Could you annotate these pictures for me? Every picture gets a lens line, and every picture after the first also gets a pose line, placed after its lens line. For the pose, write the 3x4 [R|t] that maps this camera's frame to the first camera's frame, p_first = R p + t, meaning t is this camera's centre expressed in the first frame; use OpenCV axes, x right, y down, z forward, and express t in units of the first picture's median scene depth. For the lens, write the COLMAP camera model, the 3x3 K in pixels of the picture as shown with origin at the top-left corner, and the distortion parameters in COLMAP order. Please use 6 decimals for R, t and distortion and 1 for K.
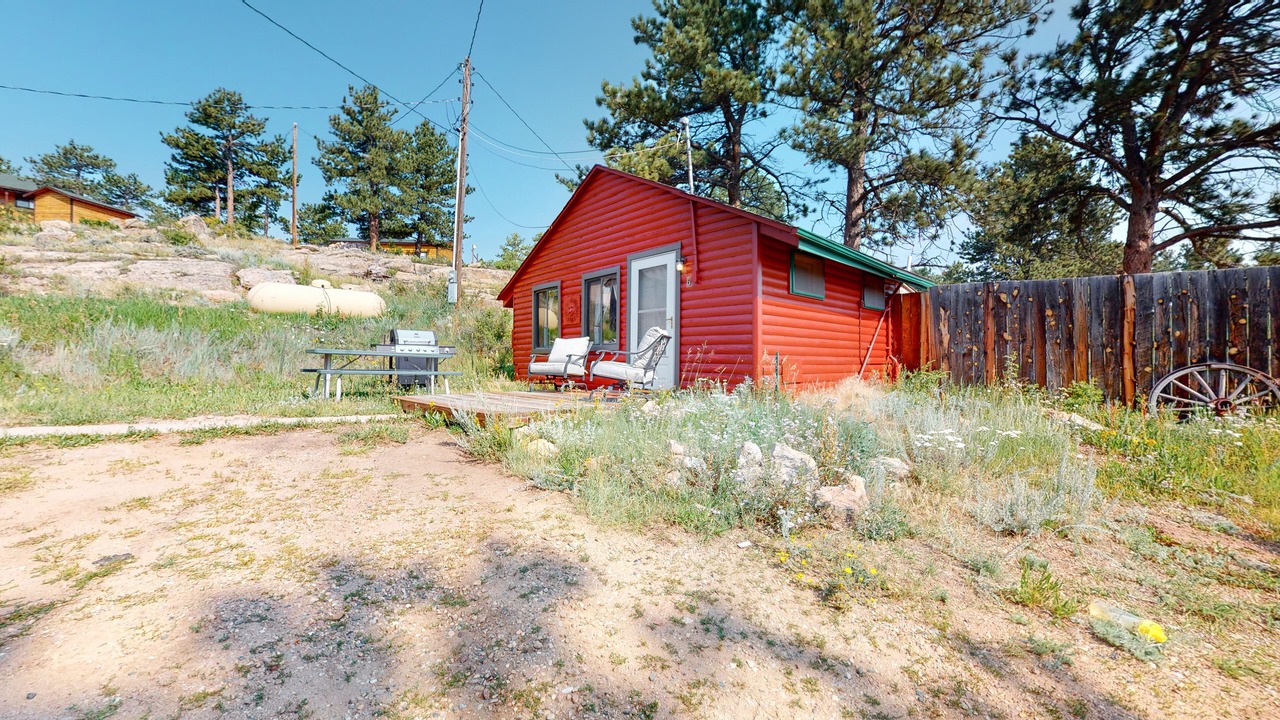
lens RADIAL K [[466.7, 0, 637.7], [0, 466.7, 360.4], [0, 0, 1]] dist [0.002296, 0.000085]
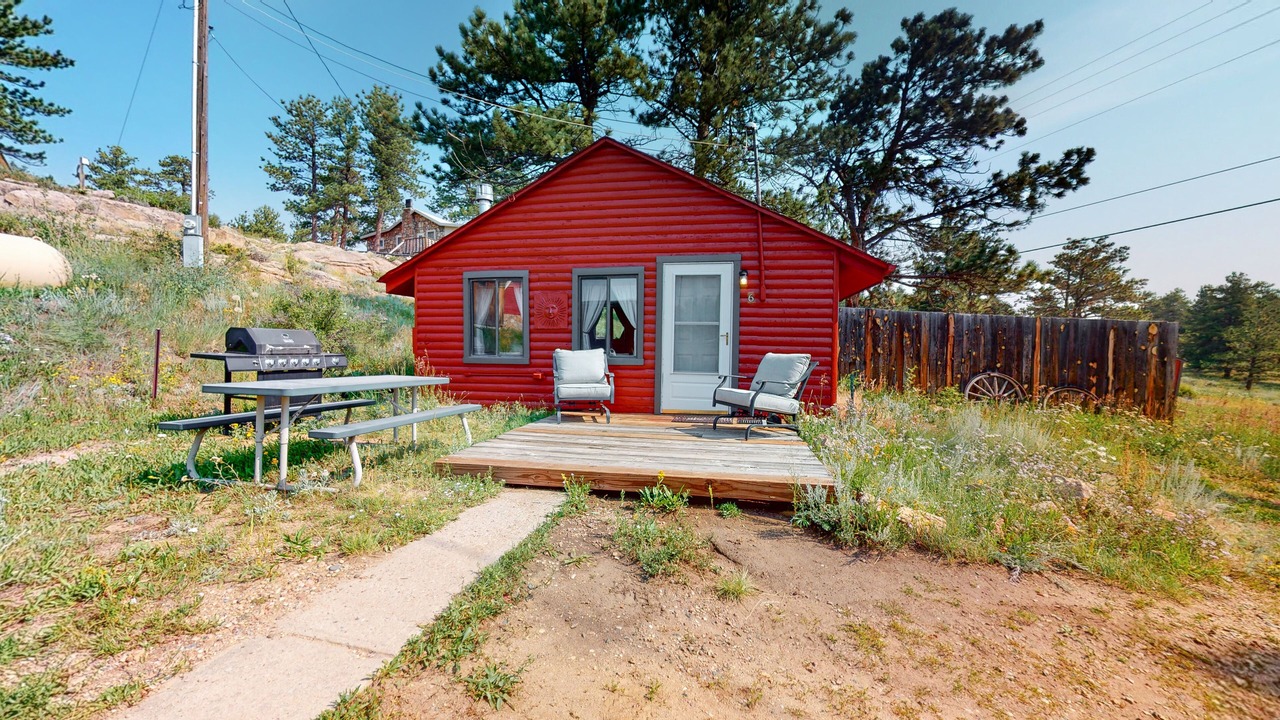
lens RADIAL K [[466.7, 0, 640.1], [0, 466.7, 352.9], [0, 0, 1]] dist [0.002296, 0.000085]
pose [[0.805568, -0.002683, 0.592498, -0.576405], [-0.011545, 0.999729, 0.020225, -0.065407], [-0.592391, -0.023133, 0.805318, 0.334774]]
